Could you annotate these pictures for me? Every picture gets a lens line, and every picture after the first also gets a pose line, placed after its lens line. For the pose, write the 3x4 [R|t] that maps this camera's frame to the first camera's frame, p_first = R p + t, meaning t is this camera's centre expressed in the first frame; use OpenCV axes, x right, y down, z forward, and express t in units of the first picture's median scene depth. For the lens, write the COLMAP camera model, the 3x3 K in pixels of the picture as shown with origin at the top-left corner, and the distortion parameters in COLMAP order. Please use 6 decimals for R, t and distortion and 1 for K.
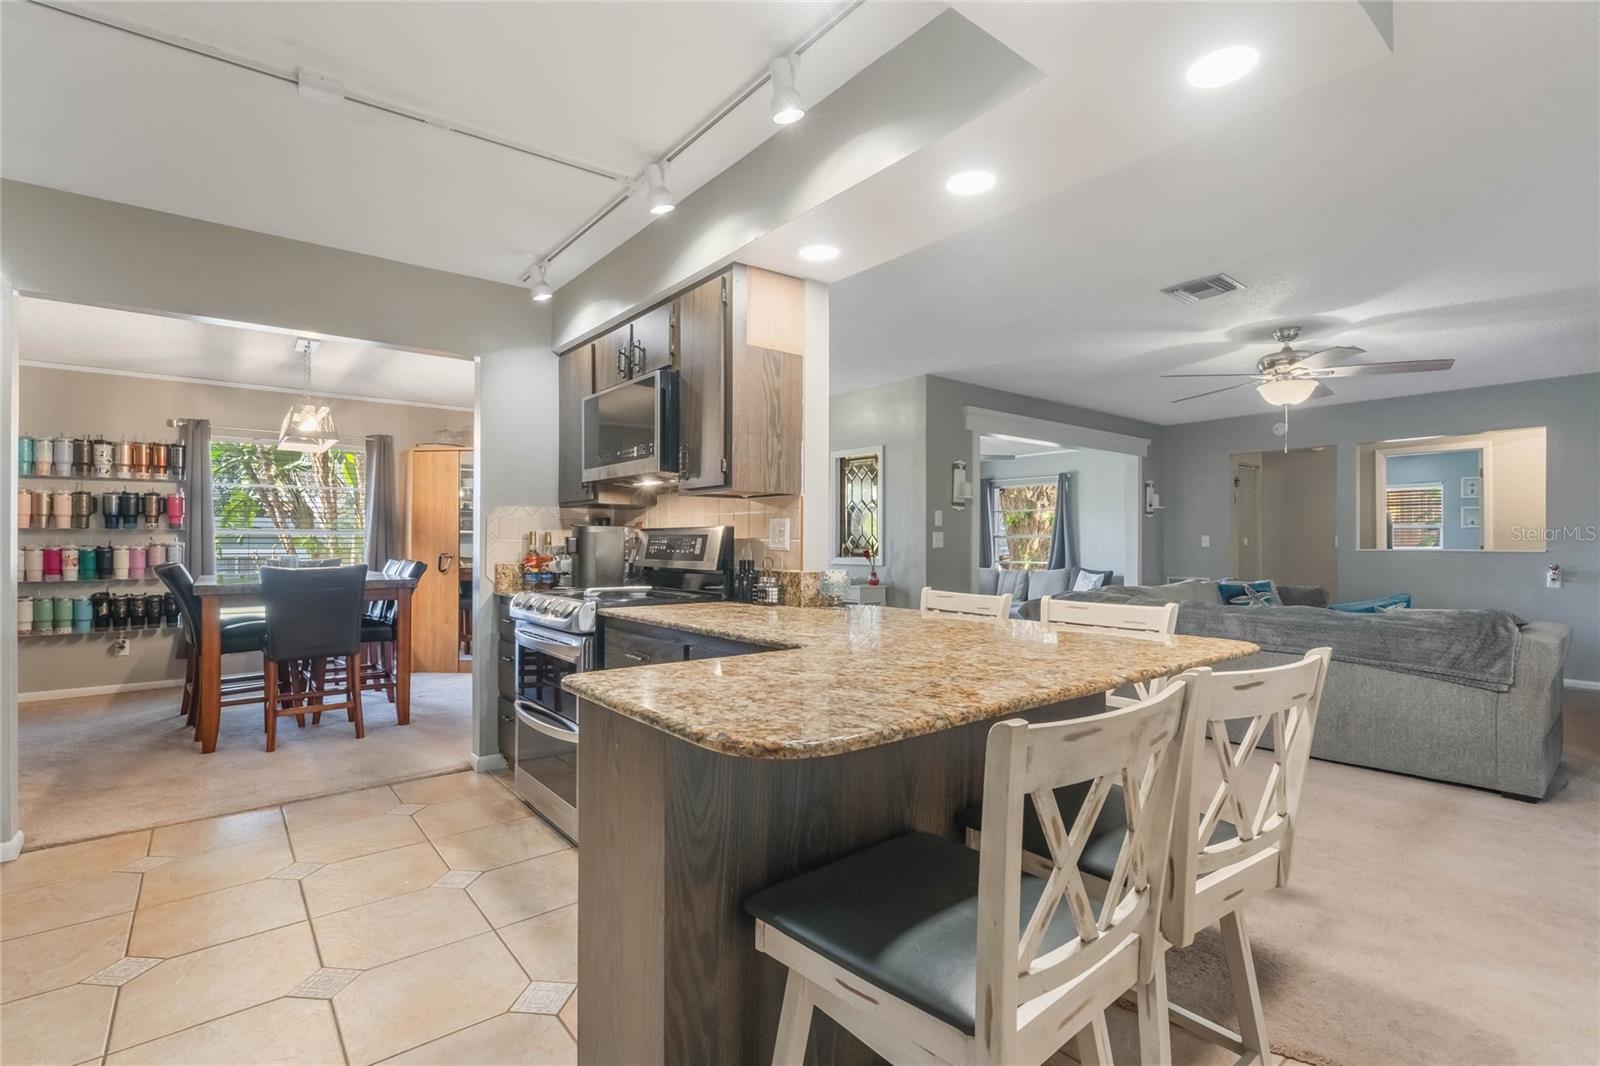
lens RADIAL K [[722.5, 0, 802.1], [0, 722.5, 538.3], [0, 0, 1]] dist [0.001375, -0.000060]
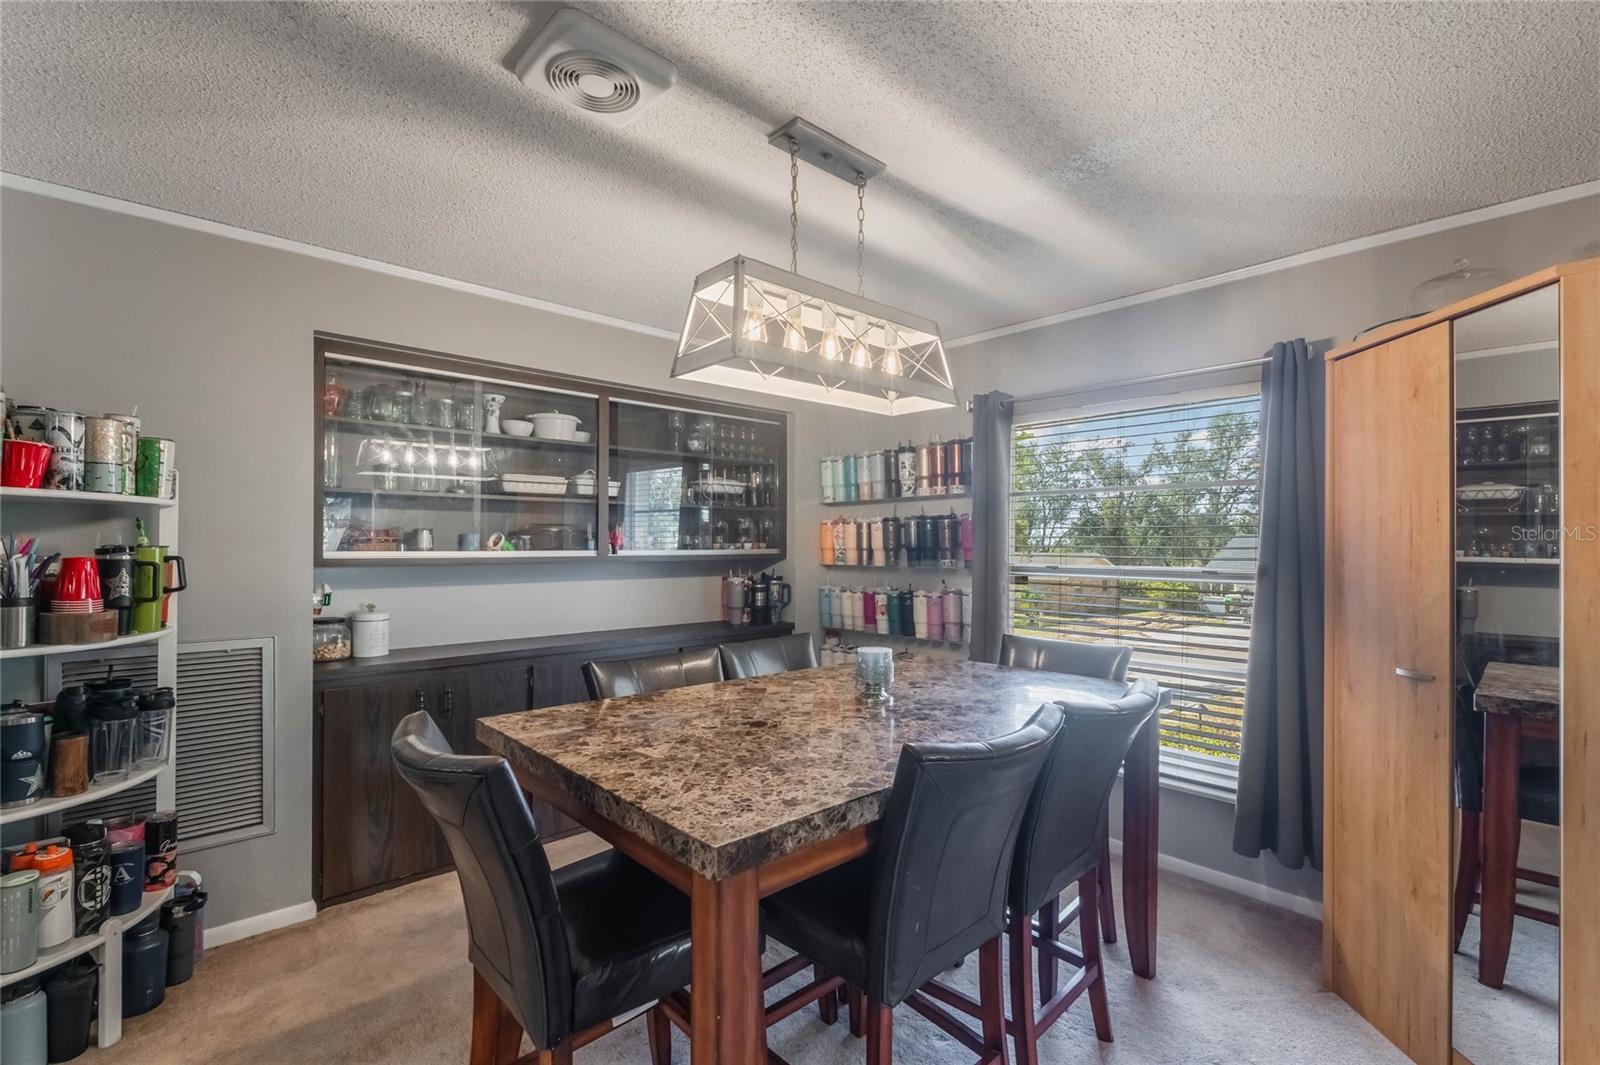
lens RADIAL K [[721.7, 0, 811.5], [0, 721.7, 538.1], [0, 0, 1]] dist [0.000714, 0.000151]
pose [[0.069567, -0.005962, -0.997559, -0.238753], [-0.000242, 0.999982, -0.005993, -0.037911], [0.997577, 0.000658, 0.069565, 0.849195]]
